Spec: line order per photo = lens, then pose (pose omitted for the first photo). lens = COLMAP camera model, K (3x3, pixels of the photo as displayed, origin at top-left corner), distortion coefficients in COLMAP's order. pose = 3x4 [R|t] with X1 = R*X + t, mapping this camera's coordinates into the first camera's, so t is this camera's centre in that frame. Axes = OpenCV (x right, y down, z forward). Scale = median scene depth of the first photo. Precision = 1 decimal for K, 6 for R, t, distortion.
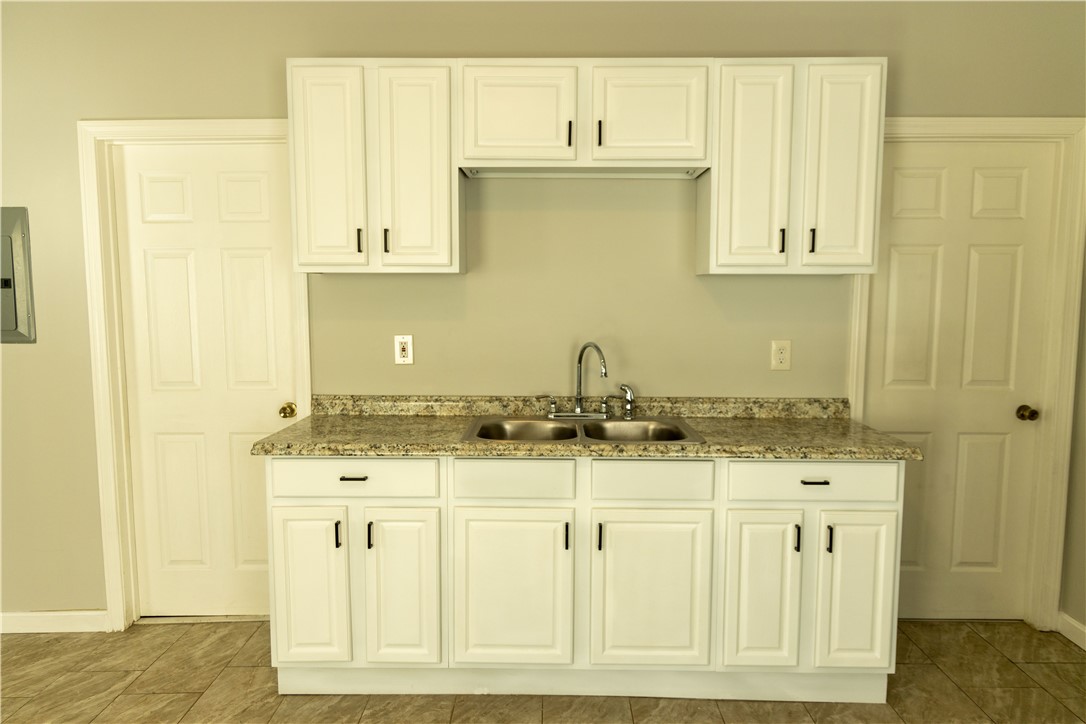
lens RADIAL K [[754.4, 0, 541.2], [0, 754.4, 359.3], [0, 0, 1]] dist [0.008763, 0.004735]
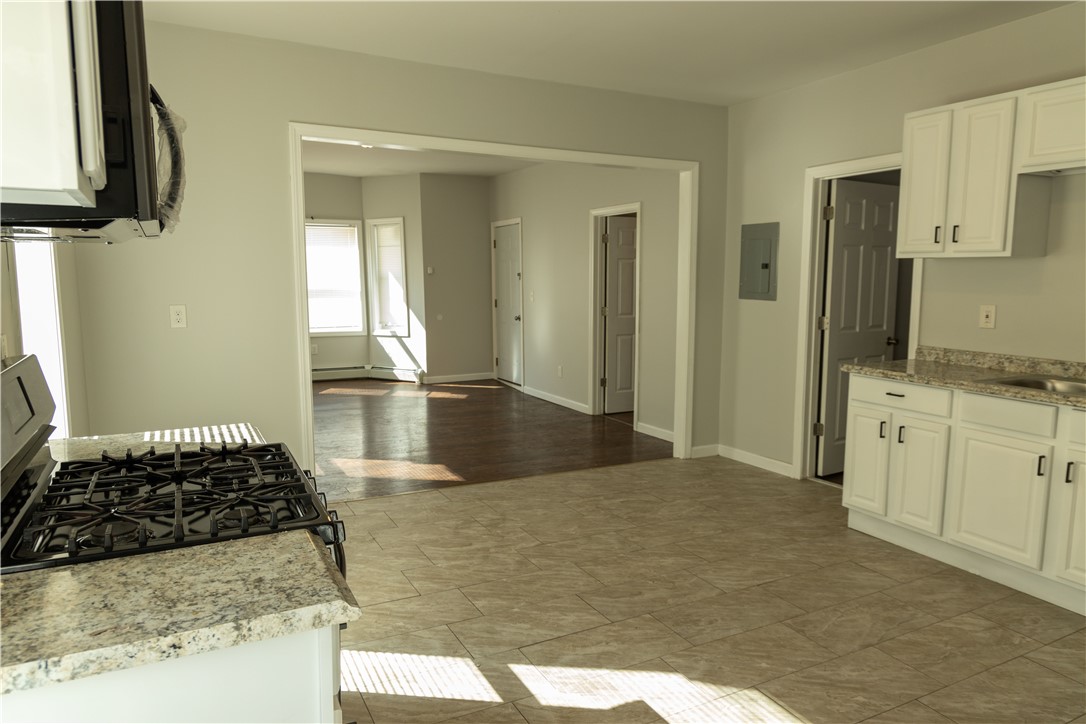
lens RADIAL K [[726.6, 0, 546.0], [0, 726.6, 364.6], [0, 0, 1]] dist [0.005624, 0.002732]
pose [[0.474586, 0.115216, -0.872636, 0.618017], [-0.087881, 0.992645, 0.083267, 0.034485], [0.875811, 0.037171, 0.481221, -0.283641]]
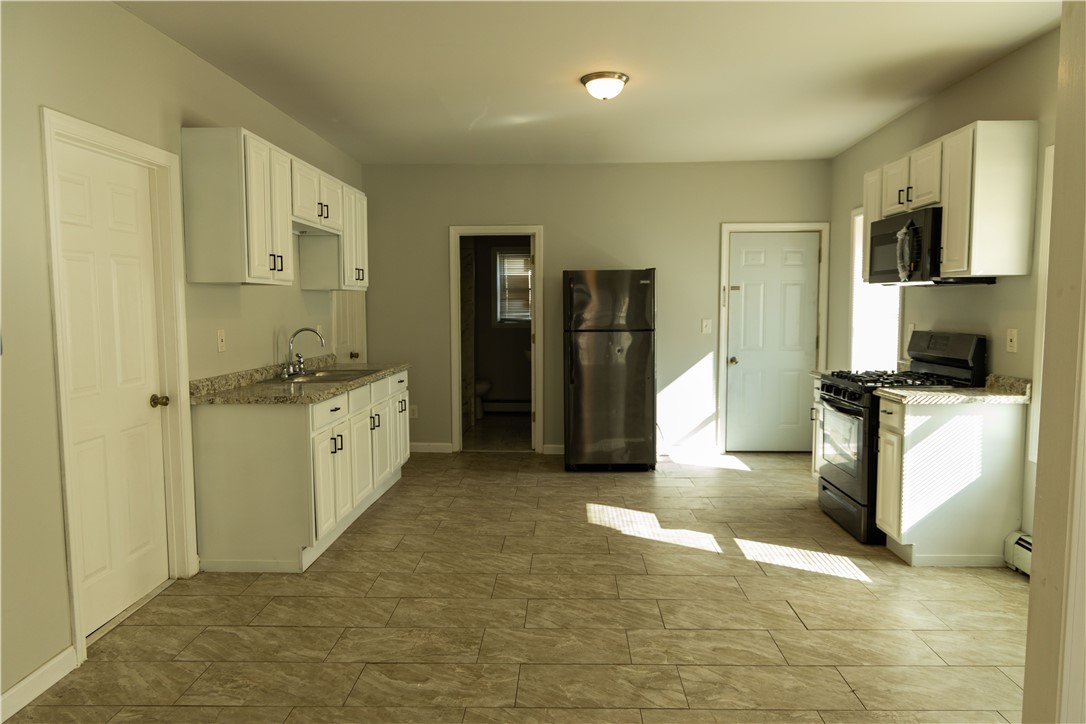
lens RADIAL K [[726.6, 0, 546.0], [0, 726.6, 364.6], [0, 0, 1]] dist [0.005624, 0.002732]
pose [[0.021589, -0.083007, 0.996315, -1.638135], [0.099971, 0.991732, 0.080459, -0.018983], [-0.994756, 0.097866, 0.029709, 0.438997]]
